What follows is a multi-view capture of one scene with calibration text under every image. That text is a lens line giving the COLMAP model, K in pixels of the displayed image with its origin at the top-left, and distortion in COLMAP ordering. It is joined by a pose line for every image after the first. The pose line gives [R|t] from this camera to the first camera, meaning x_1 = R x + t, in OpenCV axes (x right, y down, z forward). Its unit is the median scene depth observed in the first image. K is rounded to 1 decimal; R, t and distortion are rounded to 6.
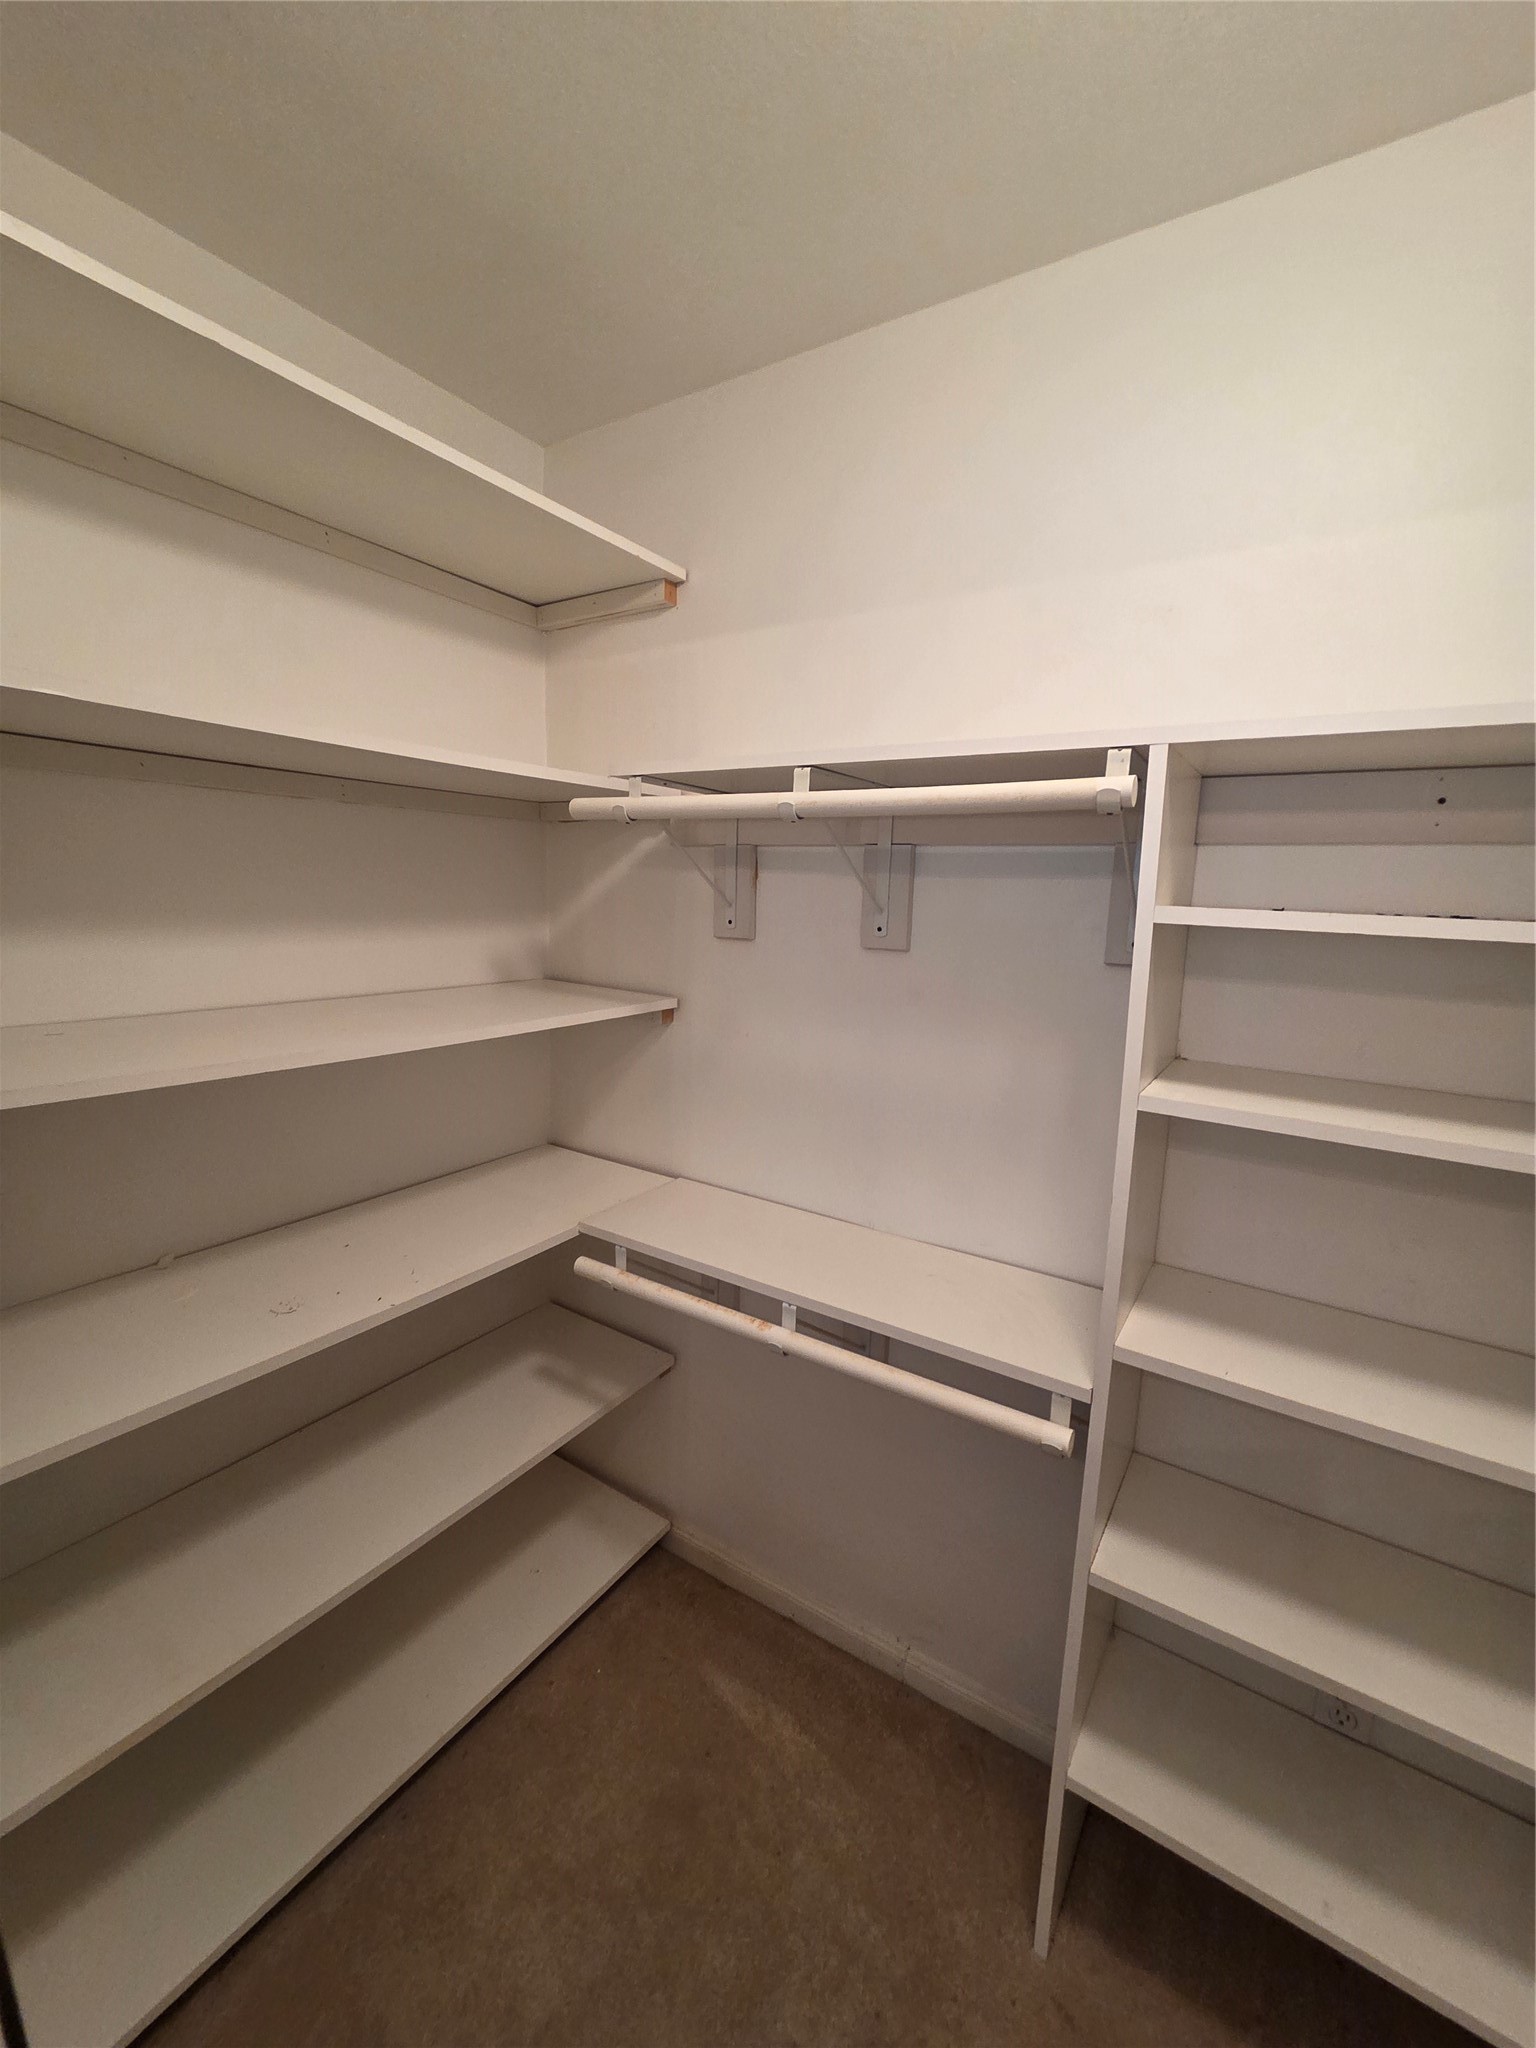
lens RADIAL K [[840.7, 0, 768.8], [0, 840.7, 1023.5], [0, 0, 1]] dist [-0.007510, 0.003221]
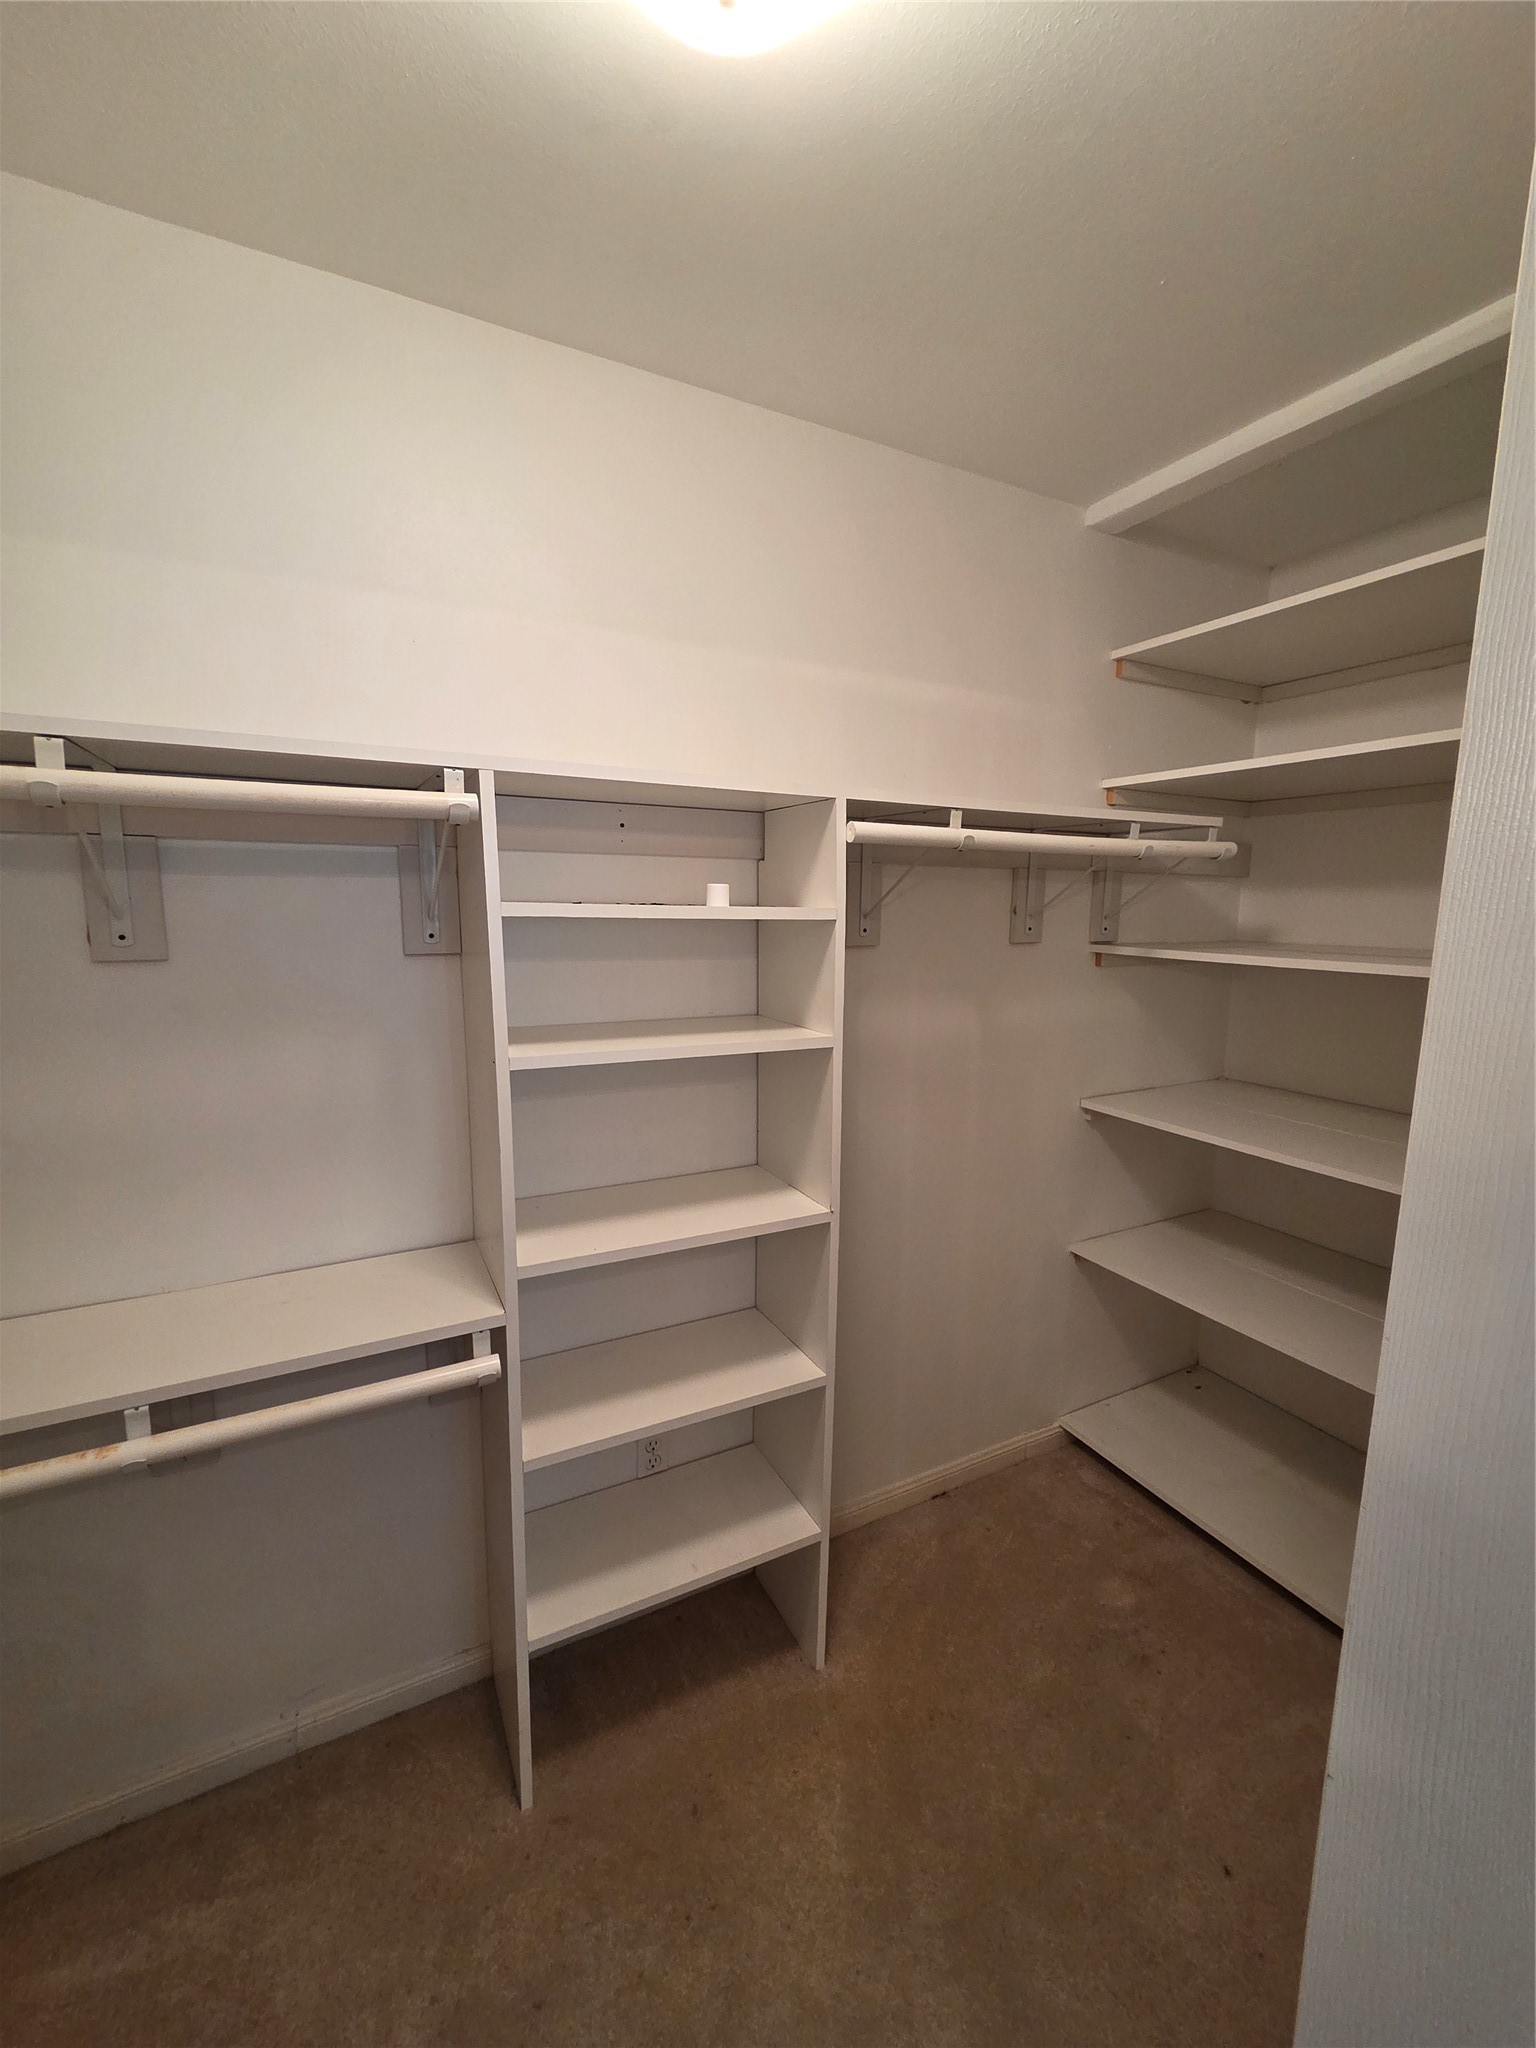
lens RADIAL K [[840.7, 0, 770.6], [0, 840.7, 1022.8], [0, 0, 1]] dist [-0.007510, 0.003221]
pose [[0.489744, -0.151575, 0.858589, -0.379968], [0.138198, 0.985818, 0.095207, -0.026839], [-0.860844, 0.072028, 0.503746, 0.053314]]
